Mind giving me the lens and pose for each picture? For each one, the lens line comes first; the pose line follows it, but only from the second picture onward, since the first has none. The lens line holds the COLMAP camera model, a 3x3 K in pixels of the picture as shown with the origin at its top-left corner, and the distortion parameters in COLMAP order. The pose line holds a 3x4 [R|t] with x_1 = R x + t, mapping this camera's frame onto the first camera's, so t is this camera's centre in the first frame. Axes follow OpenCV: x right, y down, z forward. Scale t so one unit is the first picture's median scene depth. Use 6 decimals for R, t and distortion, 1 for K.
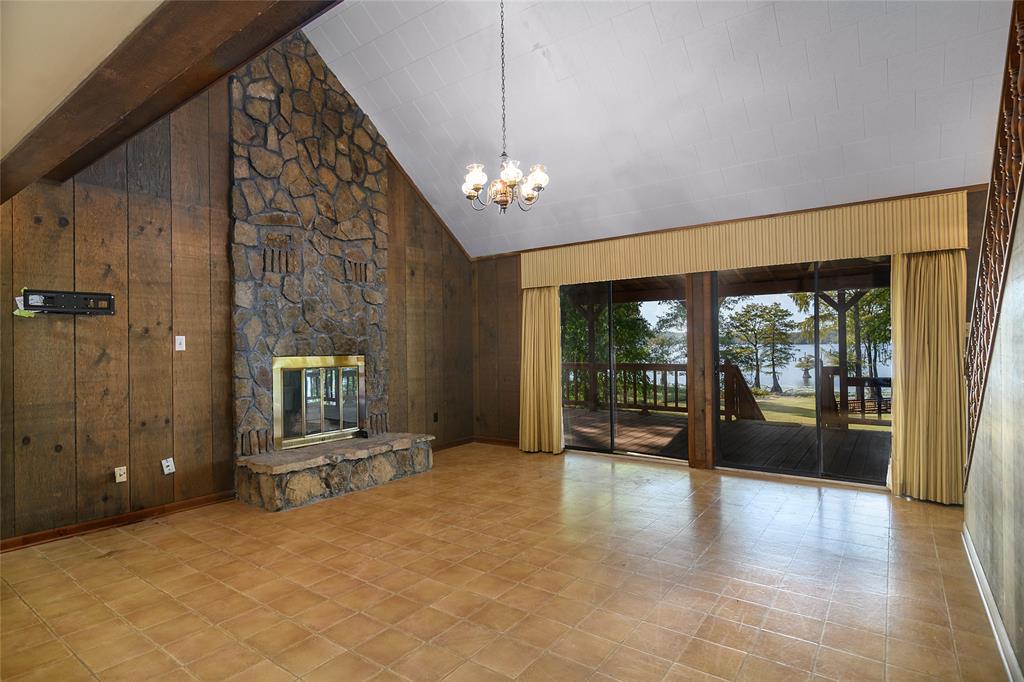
lens RADIAL K [[521.5, 0, 515.8], [0, 521.5, 341.3], [0, 0, 1]] dist [-0.016151, 0.000444]
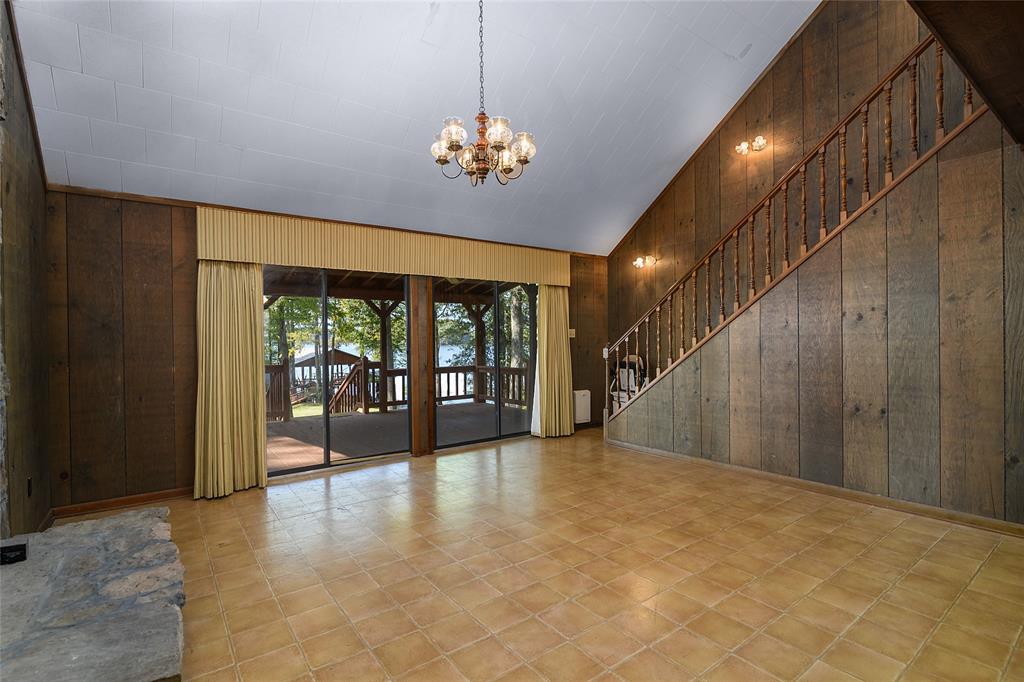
lens RADIAL K [[473.9, 0, 512.9], [0, 473.9, 340.6], [0, 0, 1]] dist [-0.017438, 0.000243]
pose [[0.315608, 0.007920, 0.948857, -0.761298], [0.000388, 0.999964, -0.008476, 0.017247], [-0.948890, 0.003043, 0.315594, 0.735241]]
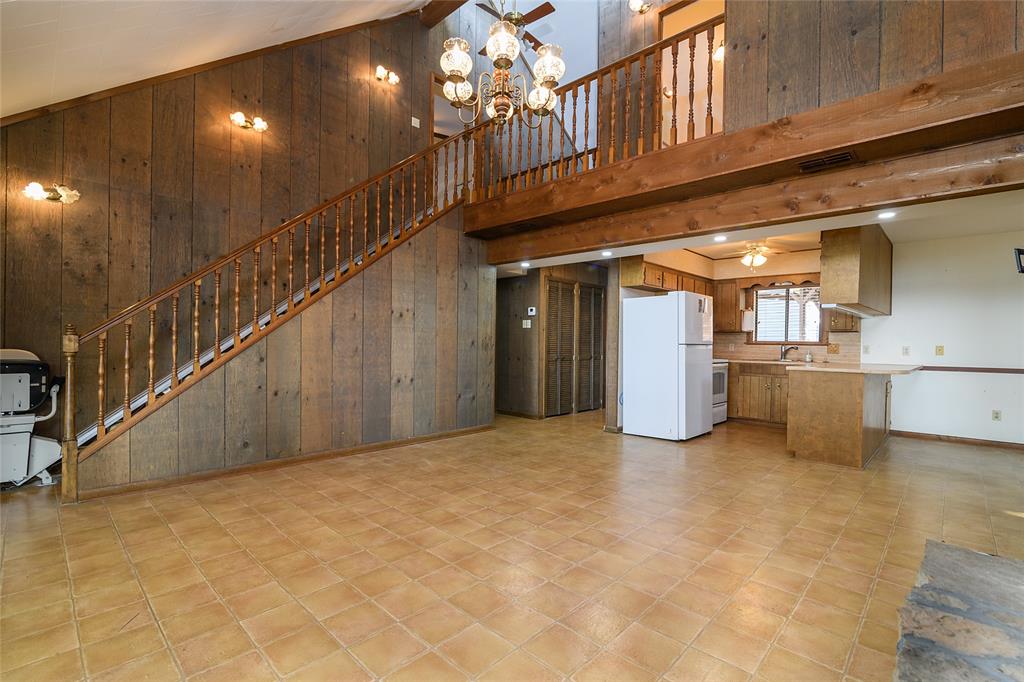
lens RADIAL K [[473.9, 0, 500.8], [0, 473.9, 344.2], [0, 0, 1]] dist [-0.017438, 0.000243]
pose [[-0.987021, 0.000296, 0.160592, -0.123329], [0.000022, 0.999999, -0.001708, 0.047732], [-0.160592, -0.001682, -0.987019, 1.669868]]
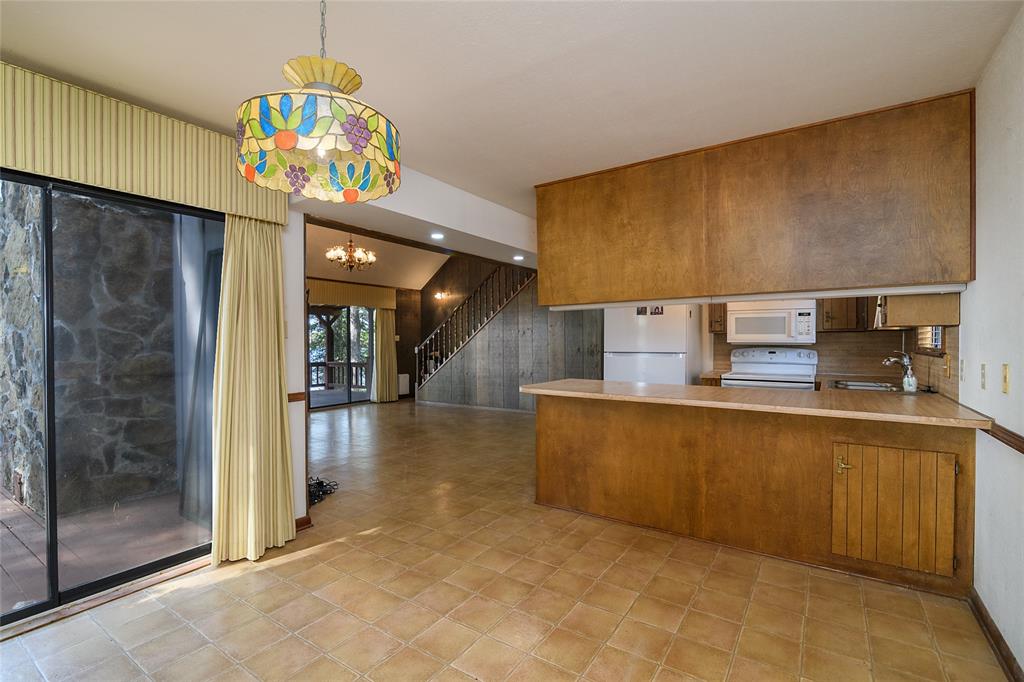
lens RADIAL K [[473.9, 0, 507.5], [0, 473.9, 341.2], [0, 0, 1]] dist [-0.017438, 0.000243]
pose [[-0.010947, 0.011855, 0.999870, -1.819651], [0.000976, 0.999929, -0.011845, 0.027687], [-0.999940, 0.000847, -0.010958, 0.462315]]
